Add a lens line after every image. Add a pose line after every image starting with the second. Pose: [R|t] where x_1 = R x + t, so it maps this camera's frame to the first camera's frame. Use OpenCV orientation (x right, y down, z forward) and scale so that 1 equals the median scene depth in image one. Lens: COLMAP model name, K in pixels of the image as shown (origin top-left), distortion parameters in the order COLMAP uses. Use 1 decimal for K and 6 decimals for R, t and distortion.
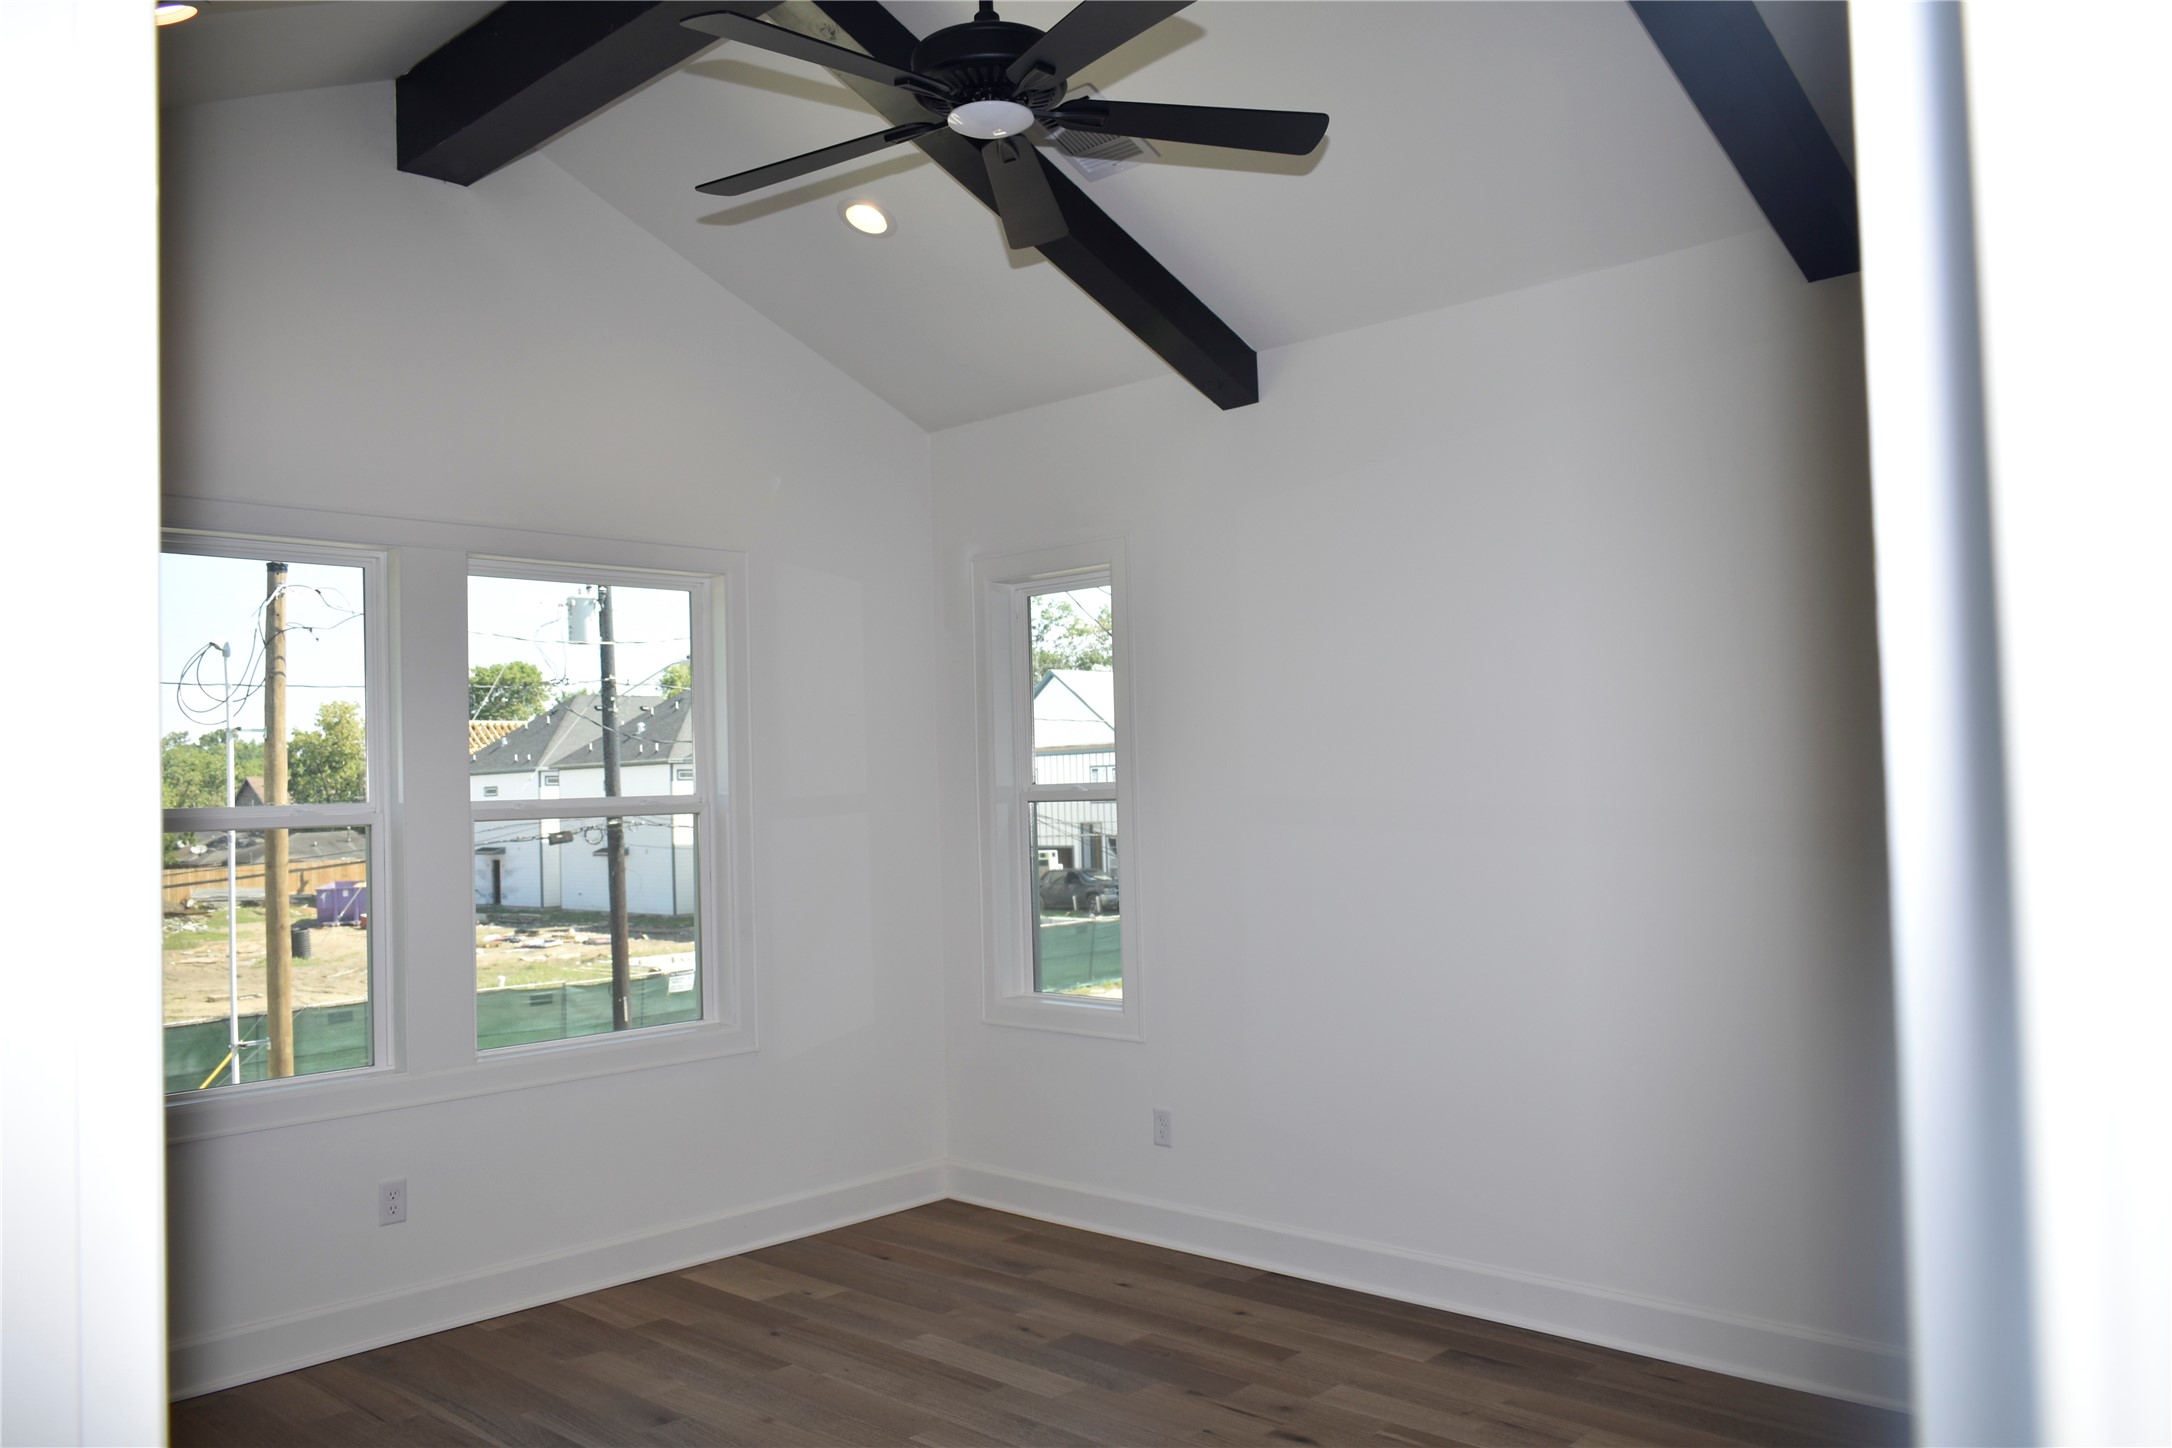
lens RADIAL K [[1681.5, 0, 1086.1], [0, 1681.5, 726.3], [0, 0, 1]] dist [-0.023429, 0.018979]
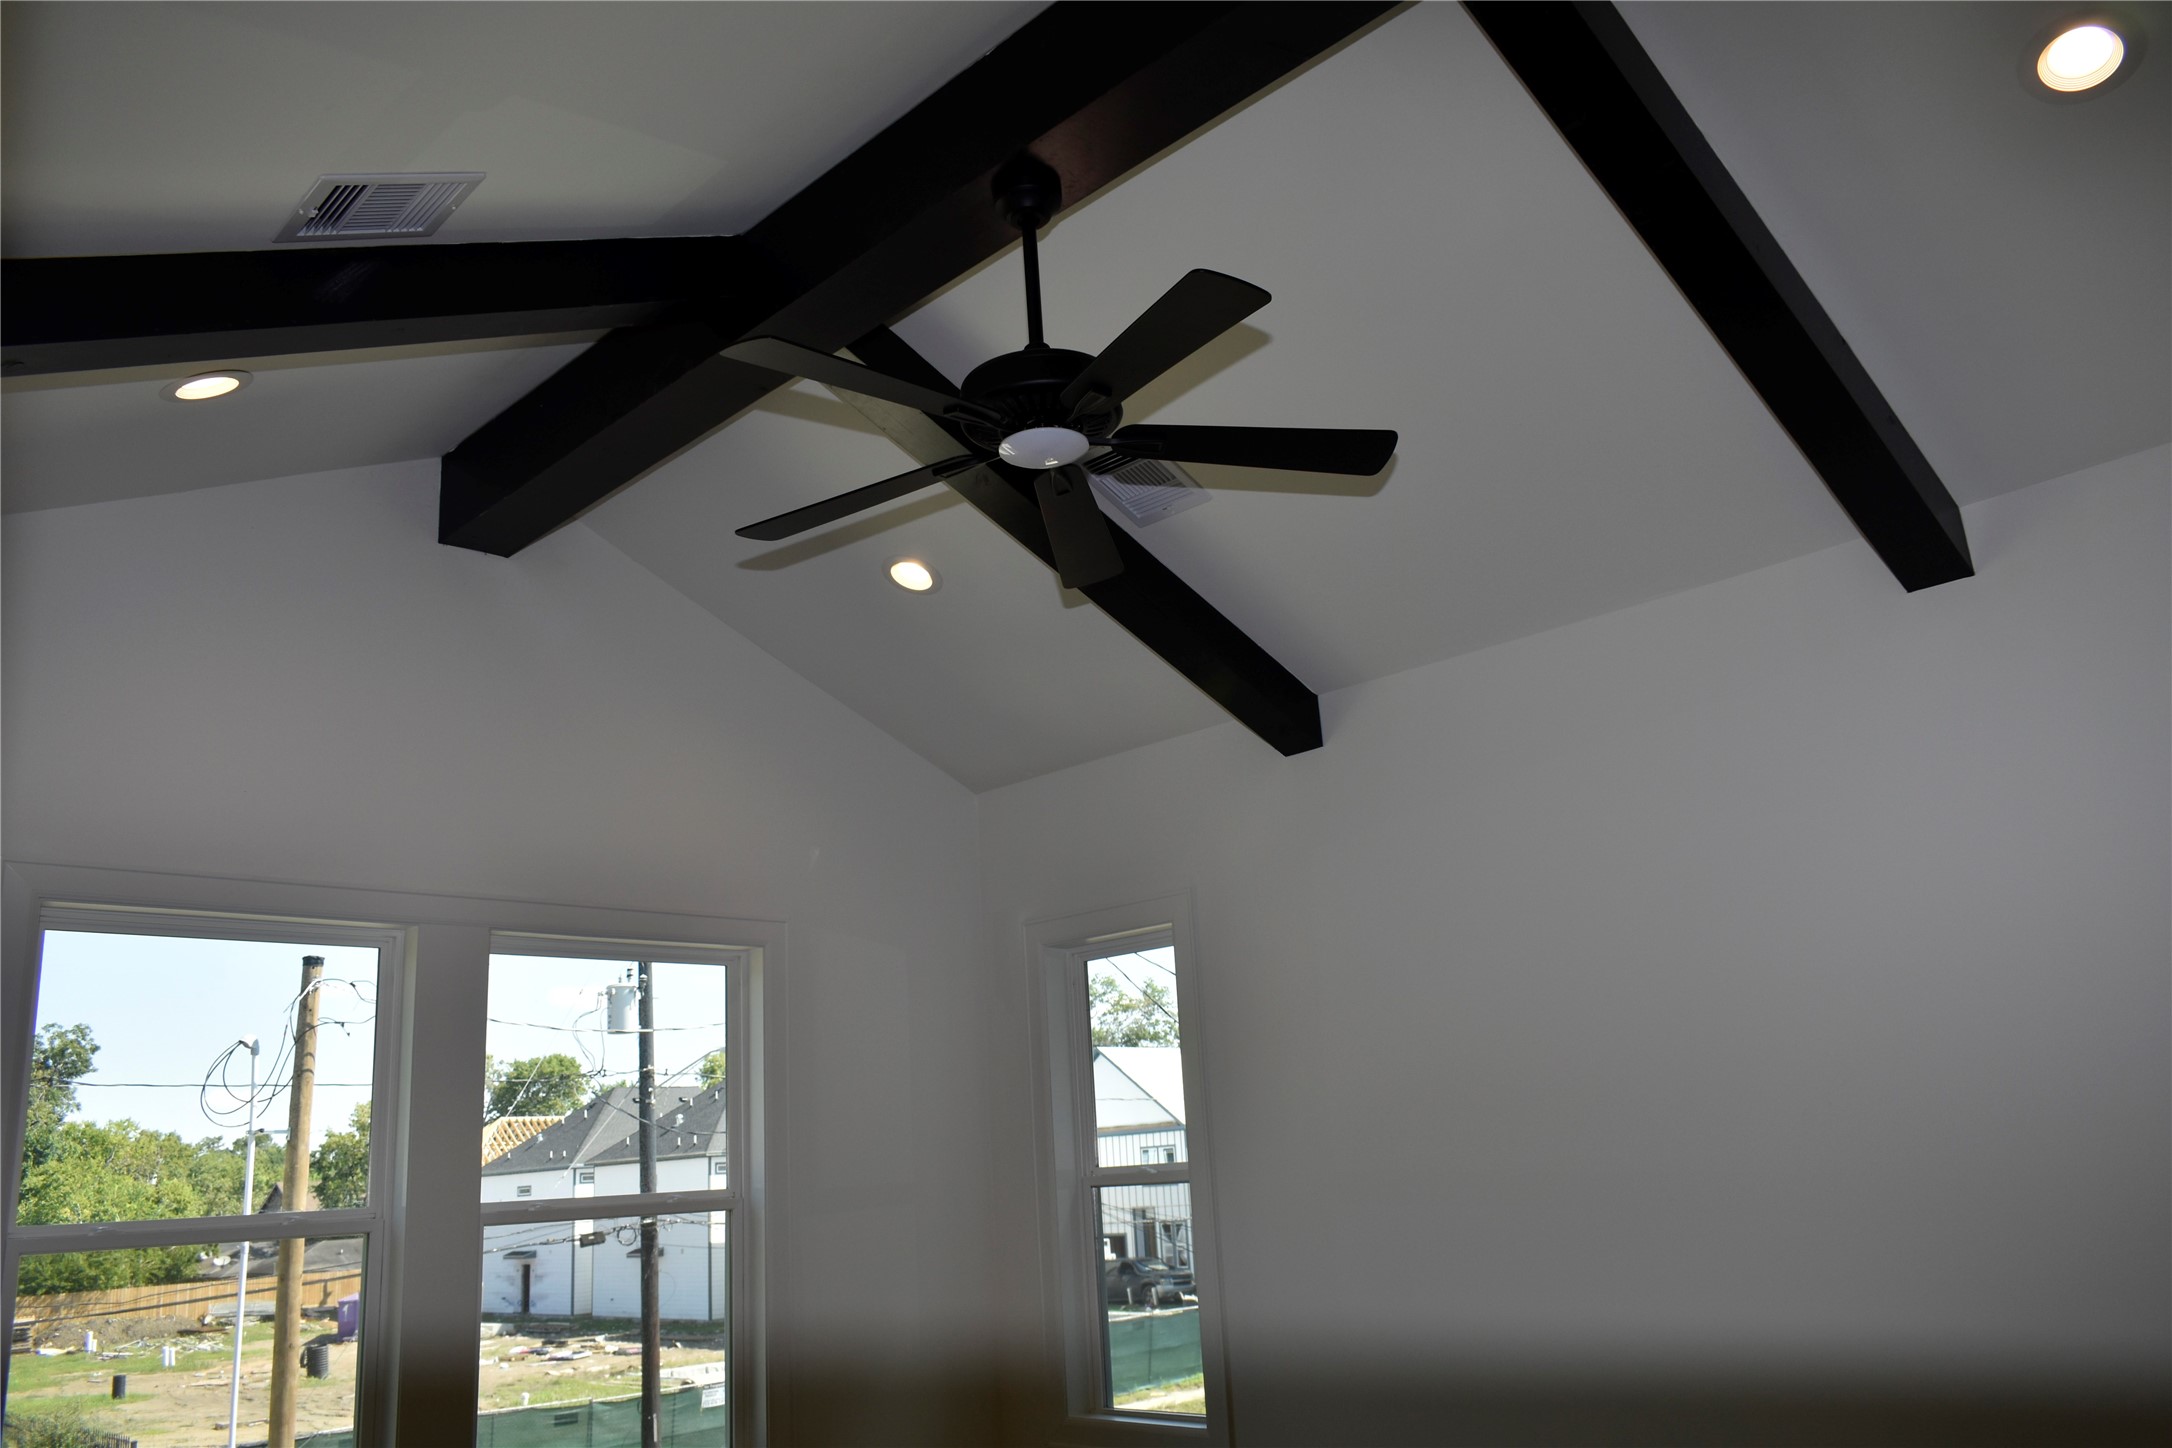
lens RADIAL K [[1681.5, 0, 1086.1], [0, 1681.5, 726.3], [0, 0, 1]] dist [-0.023429, 0.018979]
pose [[0.999211, -0.033971, -0.020591, -0.011070], [0.028589, 0.974855, -0.220998, 0.002707], [0.027581, 0.220235, 0.975057, 0.062584]]
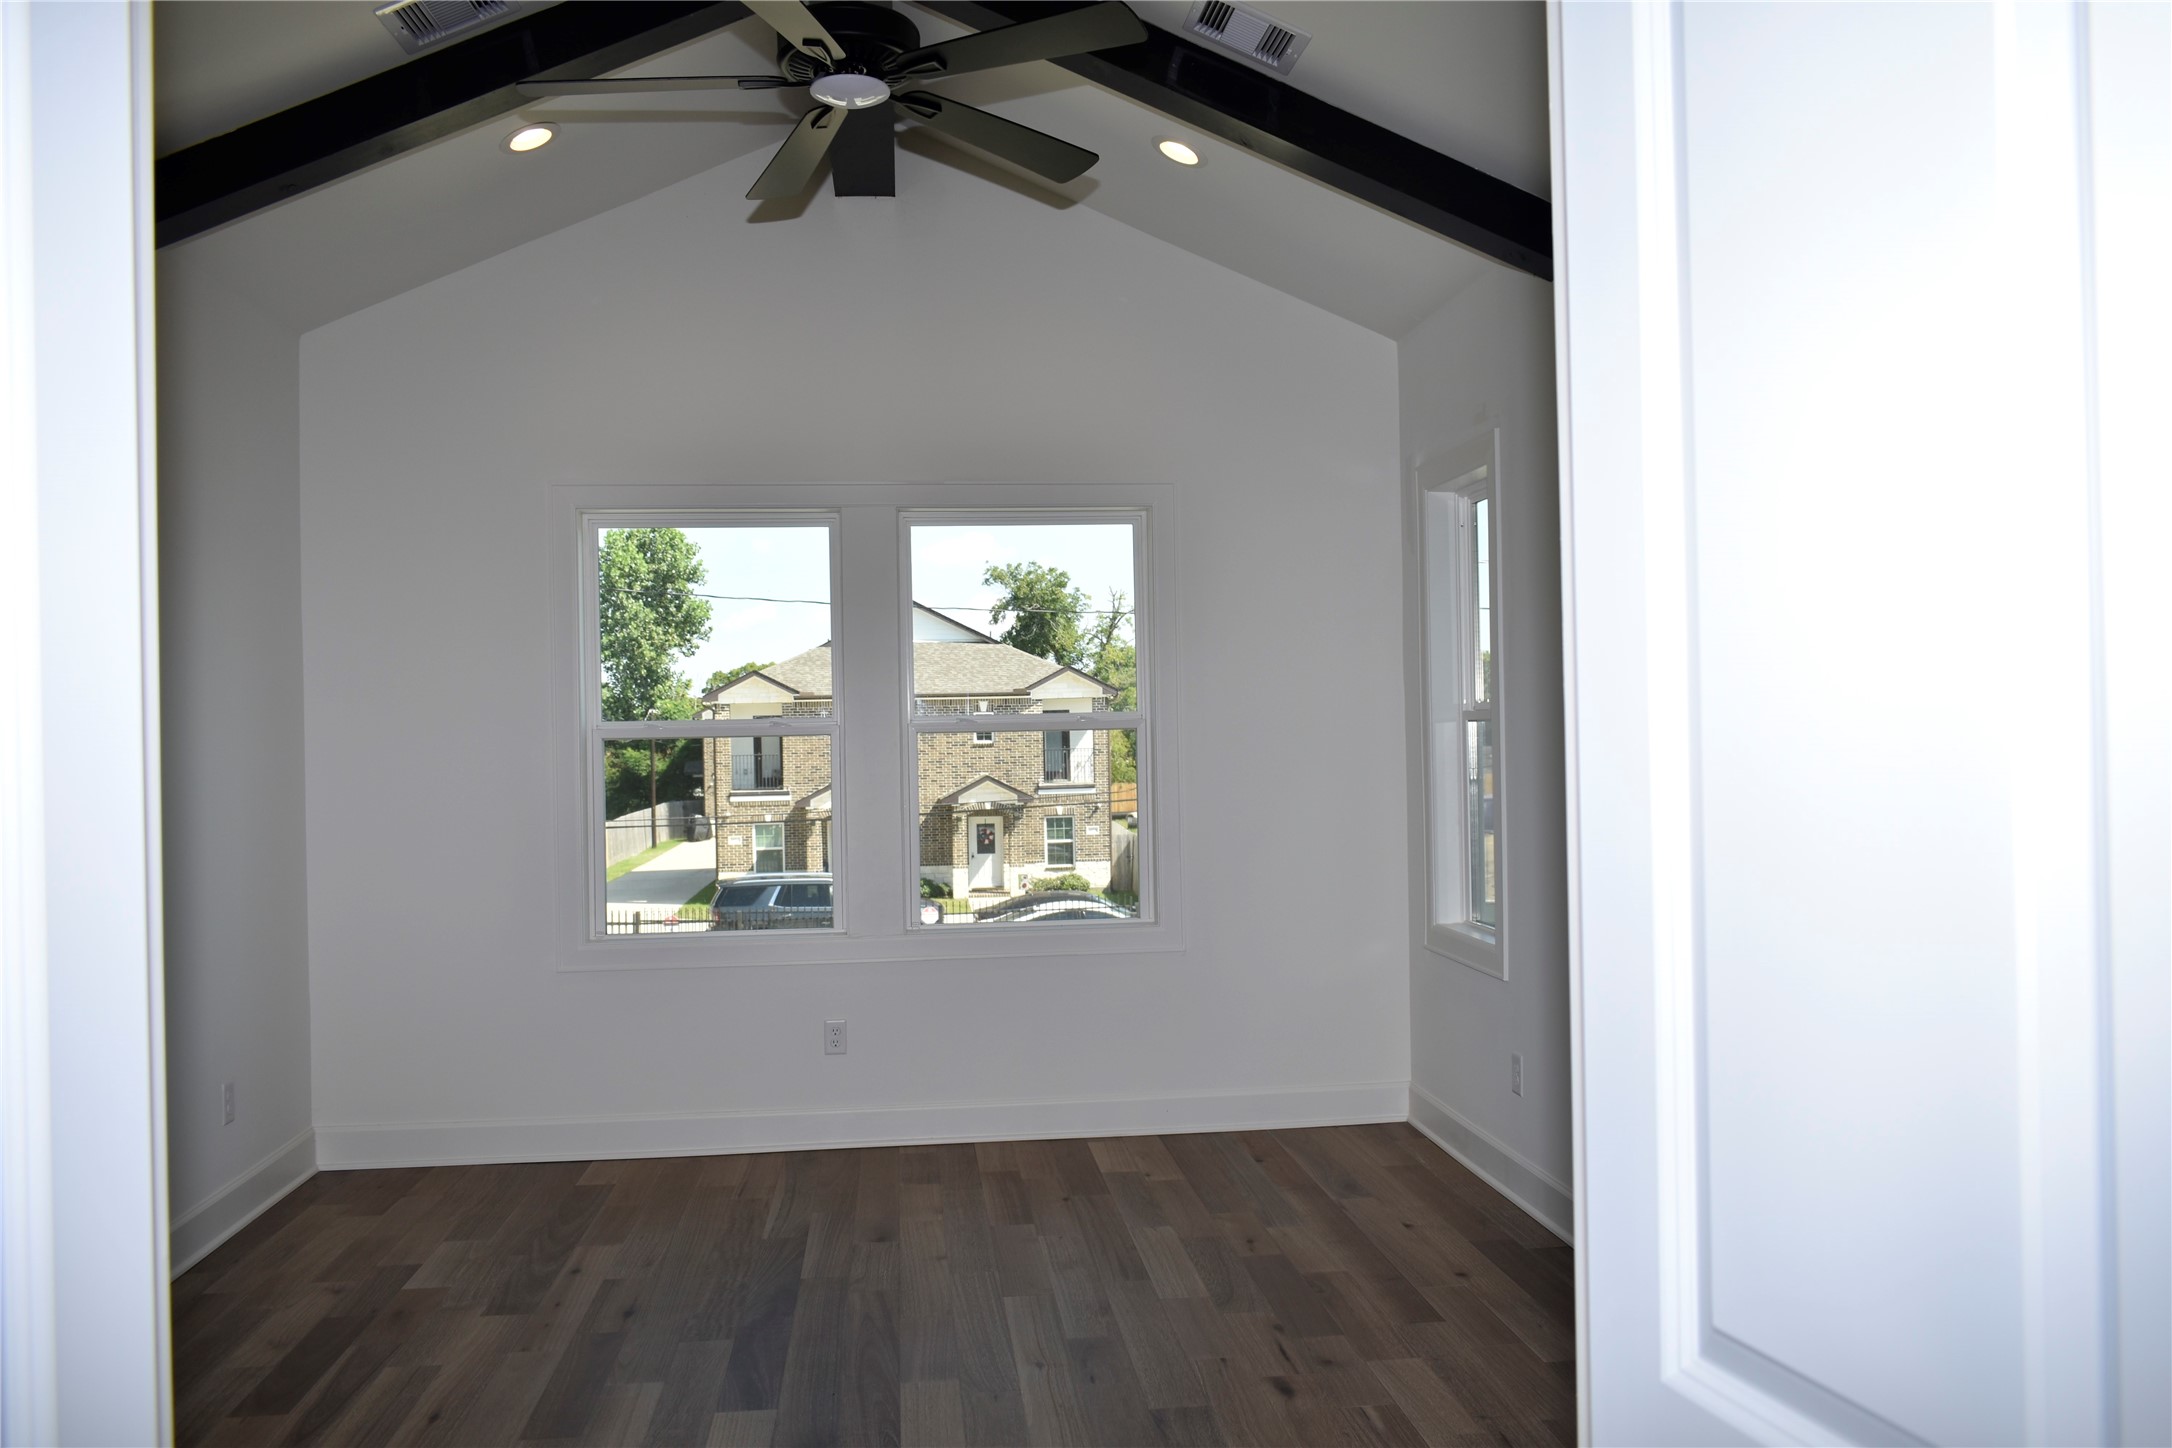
lens RADIAL K [[1696.9, 0, 1086.0], [0, 1696.9, 724.0], [0, 0, 1]] dist [-0.008800, 0.002878]
pose [[0.759016, 0.008961, -0.651011, 0.485673], [0.024300, 0.998819, 0.042079, 0.001341], [0.650619, -0.047758, 0.757901, 0.152014]]
